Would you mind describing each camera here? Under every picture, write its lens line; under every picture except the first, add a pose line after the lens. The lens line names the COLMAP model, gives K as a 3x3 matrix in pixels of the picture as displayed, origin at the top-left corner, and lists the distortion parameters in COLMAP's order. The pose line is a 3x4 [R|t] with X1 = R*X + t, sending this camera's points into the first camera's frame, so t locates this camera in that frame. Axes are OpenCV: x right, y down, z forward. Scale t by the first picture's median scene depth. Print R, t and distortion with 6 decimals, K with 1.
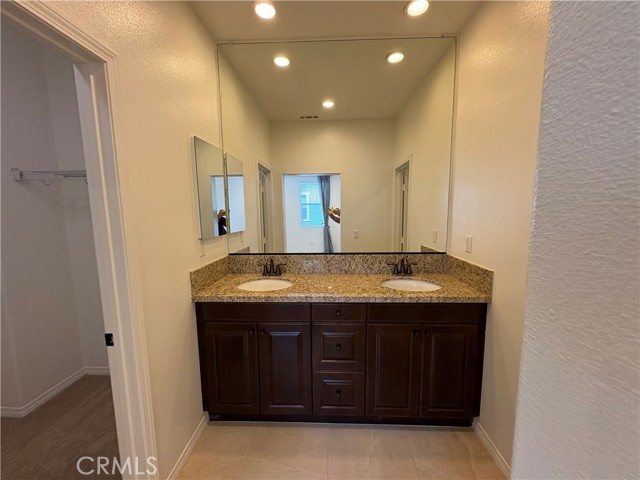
lens RADIAL K [[255.5, 0, 321.3], [0, 255.5, 239.5], [0, 0, 1]] dist [0.001680, 0.000287]
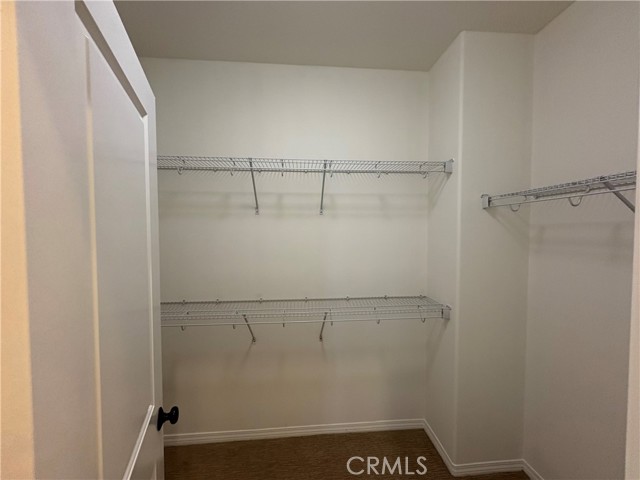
lens RADIAL K [[255.5, 0, 321.8], [0, 255.5, 240.0], [0, 0, 1]] dist [0.001680, 0.000287]
pose [[0.095069, 0.044239, -0.994487, -0.355045], [-0.118121, 0.992455, 0.032857, -0.081691], [0.988438, 0.114346, 0.099577, 0.362723]]
